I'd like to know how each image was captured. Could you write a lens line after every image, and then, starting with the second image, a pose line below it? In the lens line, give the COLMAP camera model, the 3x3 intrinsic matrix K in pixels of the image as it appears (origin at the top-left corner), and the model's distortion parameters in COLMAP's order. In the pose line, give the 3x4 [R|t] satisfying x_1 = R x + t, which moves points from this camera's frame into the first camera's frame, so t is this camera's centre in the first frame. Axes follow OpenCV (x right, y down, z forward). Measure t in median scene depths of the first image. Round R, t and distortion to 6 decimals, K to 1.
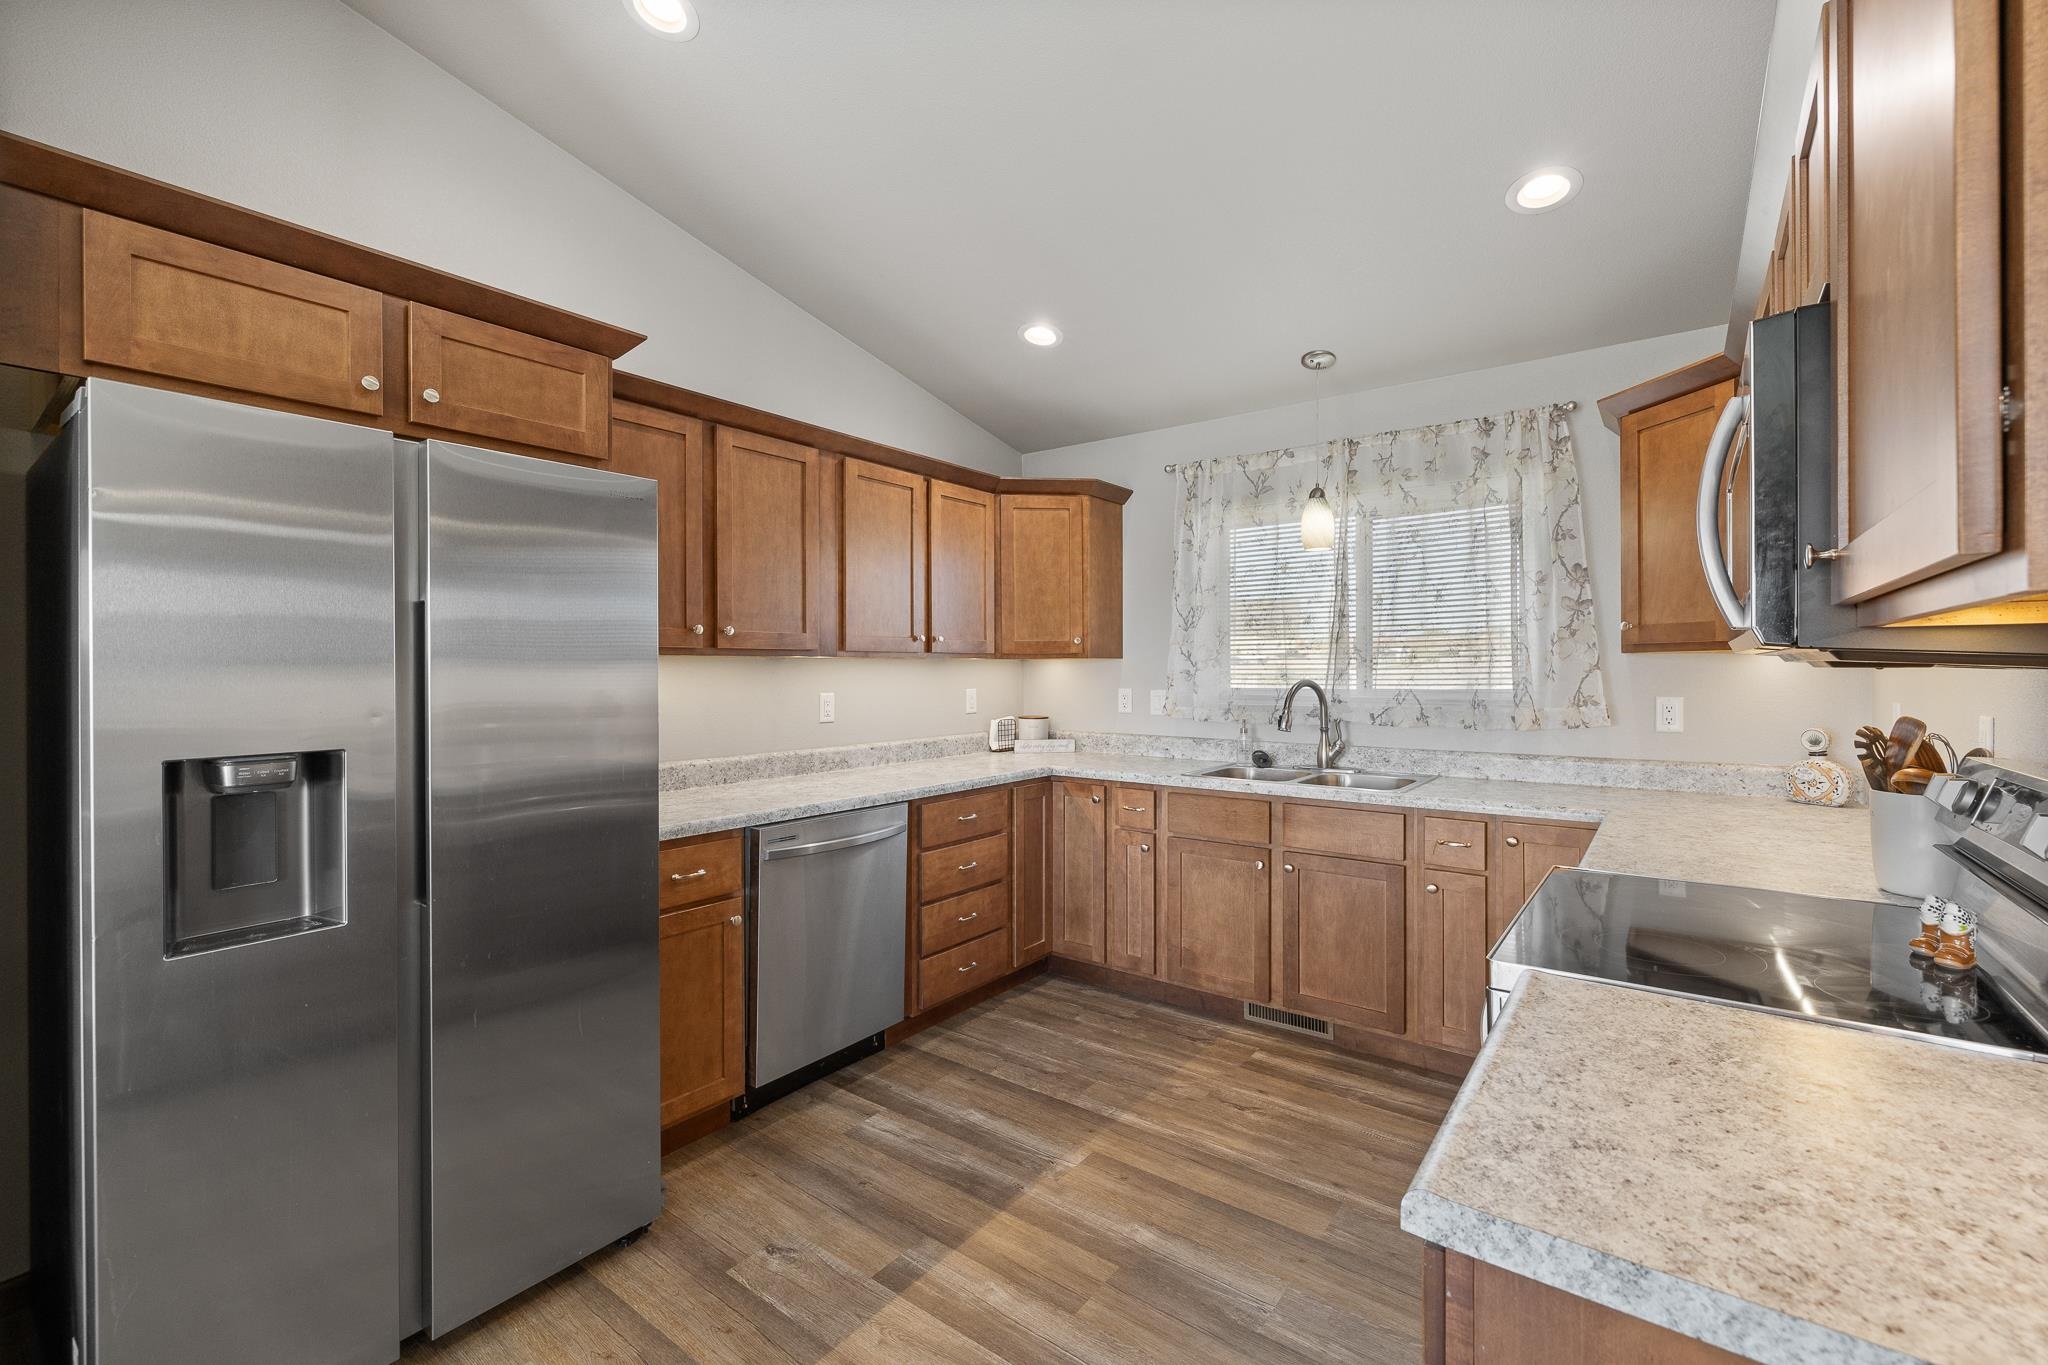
lens RADIAL K [[864.7, 0, 1025.9], [0, 864.7, 660.9], [0, 0, 1]] dist [-0.006610, -0.000022]
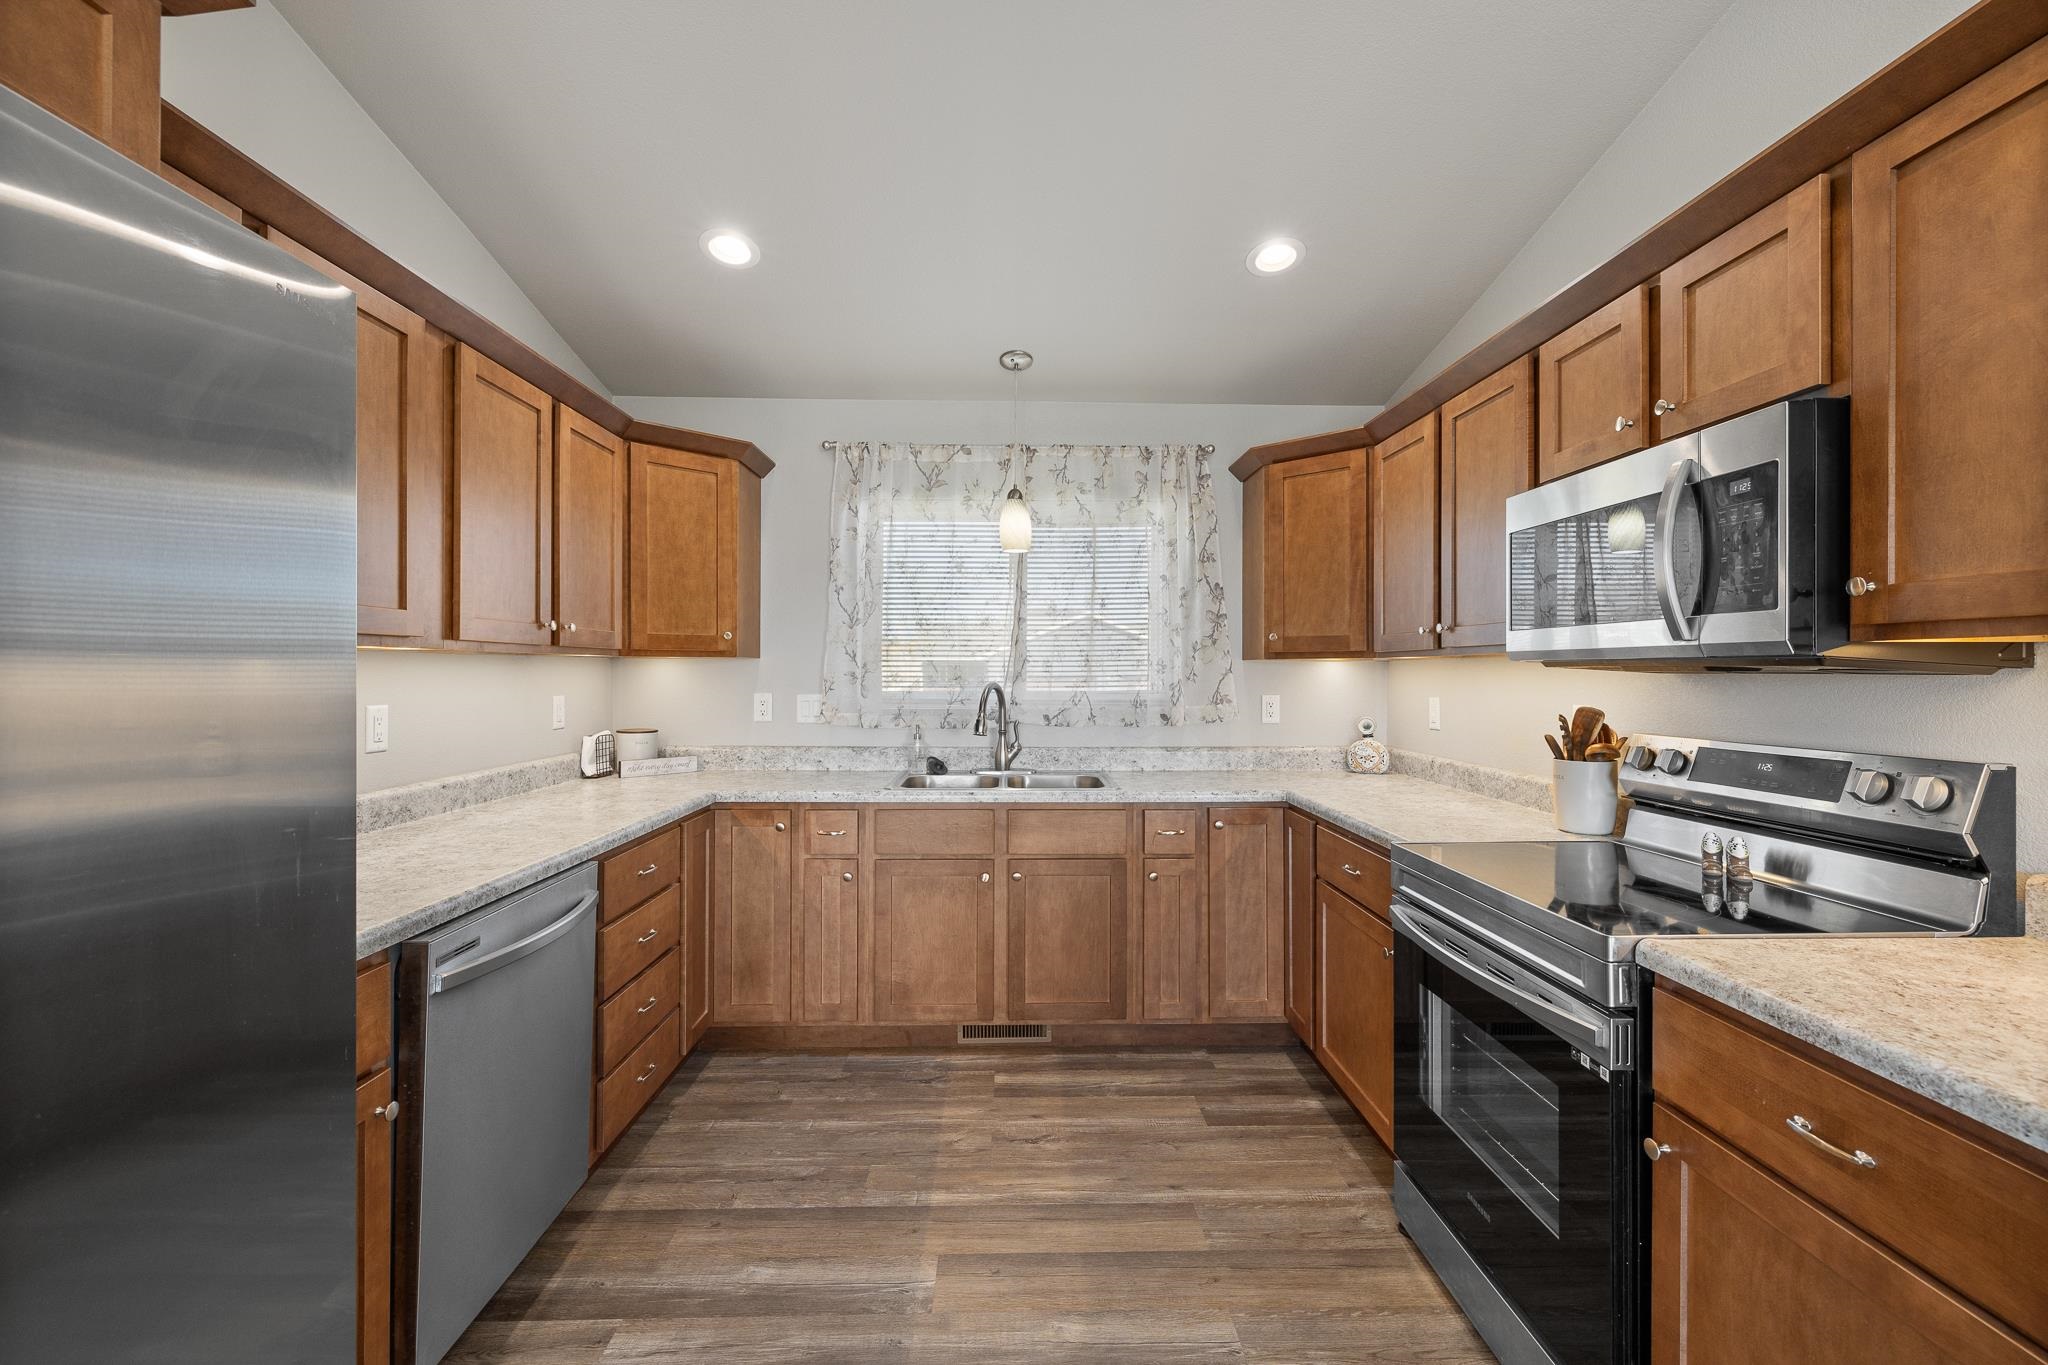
lens RADIAL K [[855.1, 0, 1036.0], [0, 855.1, 665.8], [0, 0, 1]] dist [0.001074, 0.000029]
pose [[0.782909, 0.008432, 0.622080, -0.263976], [-0.010065, 0.999949, -0.000887, 0.003709], [-0.622055, -0.005567, 0.782954, 0.222279]]
